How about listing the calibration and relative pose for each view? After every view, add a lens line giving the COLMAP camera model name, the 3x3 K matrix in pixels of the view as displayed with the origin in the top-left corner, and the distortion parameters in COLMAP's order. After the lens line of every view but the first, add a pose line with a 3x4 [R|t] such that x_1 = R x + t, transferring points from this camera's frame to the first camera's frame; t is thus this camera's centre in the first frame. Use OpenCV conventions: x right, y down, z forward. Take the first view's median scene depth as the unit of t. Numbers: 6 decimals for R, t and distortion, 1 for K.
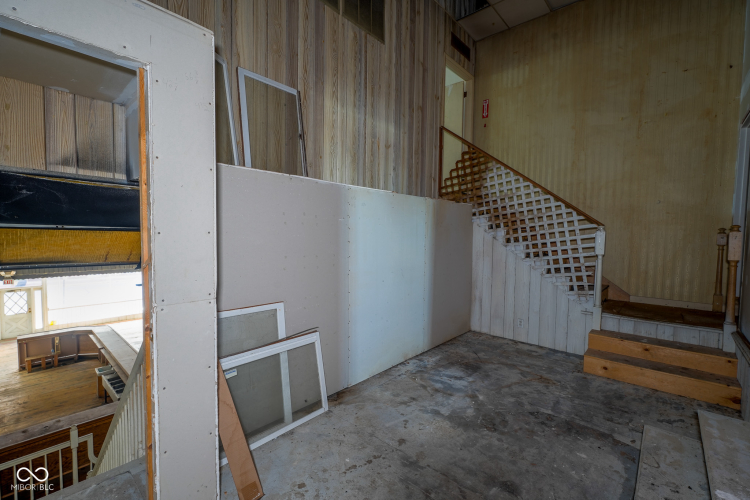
lens RADIAL K [[331.8, 0, 374.2], [0, 331.8, 250.2], [0, 0, 1]] dist [-0.000957, -0.000271]
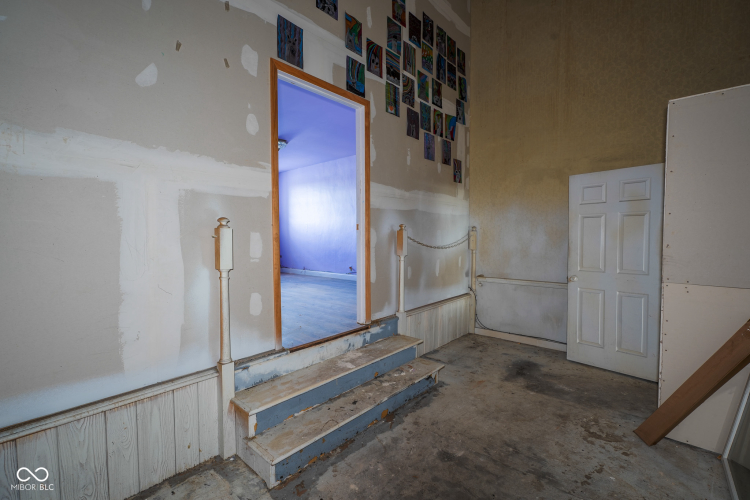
lens RADIAL K [[331.8, 0, 373.3], [0, 331.8, 249.4], [0, 0, 1]] dist [-0.000957, -0.000271]
pose [[-0.999893, -0.014612, -0.000065, 0.620067], [-0.014560, 0.995960, 0.088611, -0.086617], [-0.001230, 0.088603, -0.996066, 1.921541]]
